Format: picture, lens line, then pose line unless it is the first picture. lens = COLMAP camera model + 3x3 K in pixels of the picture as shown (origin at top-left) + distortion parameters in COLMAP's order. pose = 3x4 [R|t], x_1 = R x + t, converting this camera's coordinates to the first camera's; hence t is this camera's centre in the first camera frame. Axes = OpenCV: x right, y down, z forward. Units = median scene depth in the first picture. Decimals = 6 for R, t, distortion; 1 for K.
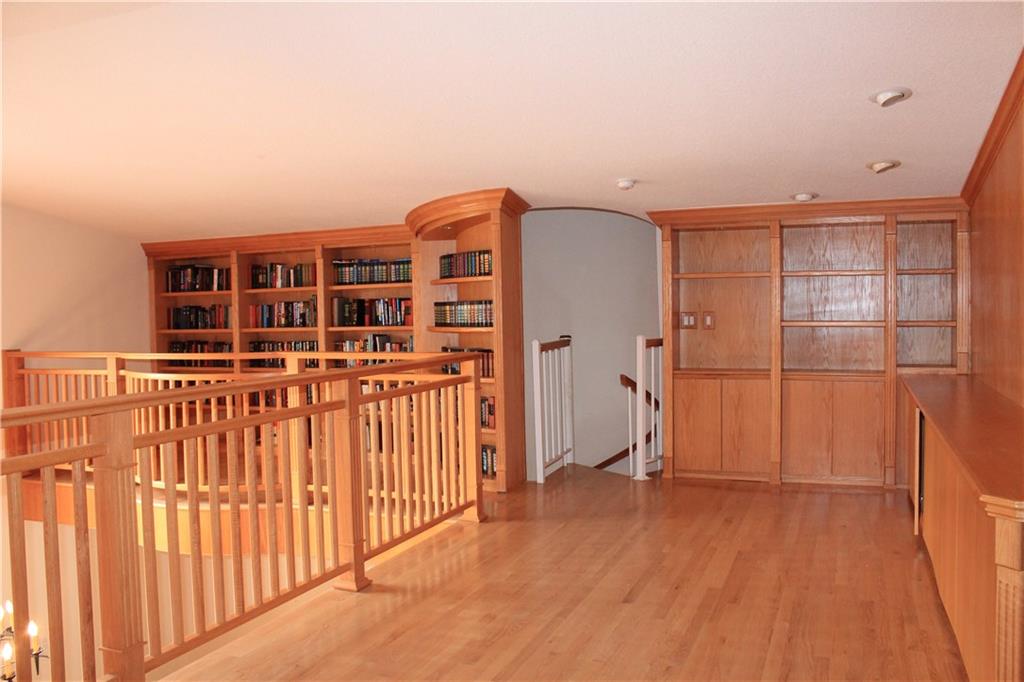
lens RADIAL K [[862.7, 0, 512.9], [0, 862.7, 343.5], [0, 0, 1]] dist [-0.116007, 0.035941]
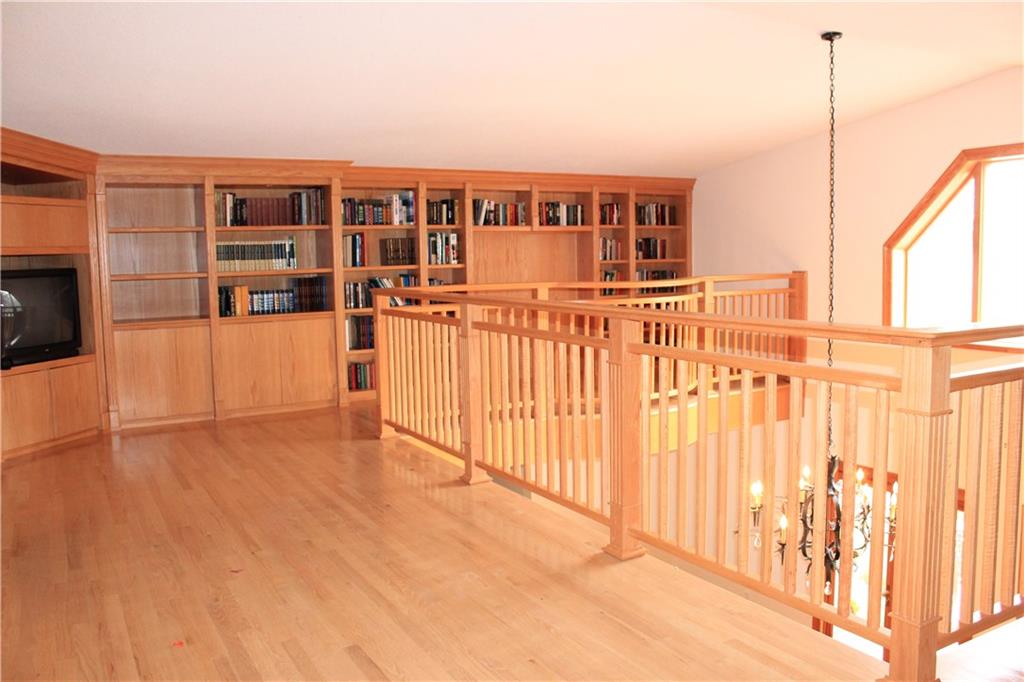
lens RADIAL K [[862.7, 0, 514.0], [0, 862.7, 341.3], [0, 0, 1]] dist [-0.116007, 0.035941]
pose [[-0.634471, 0.104138, -0.765899, 0.608317], [0.006088, 0.991525, 0.129773, -0.054345], [0.772923, 0.077674, -0.629728, 1.632923]]
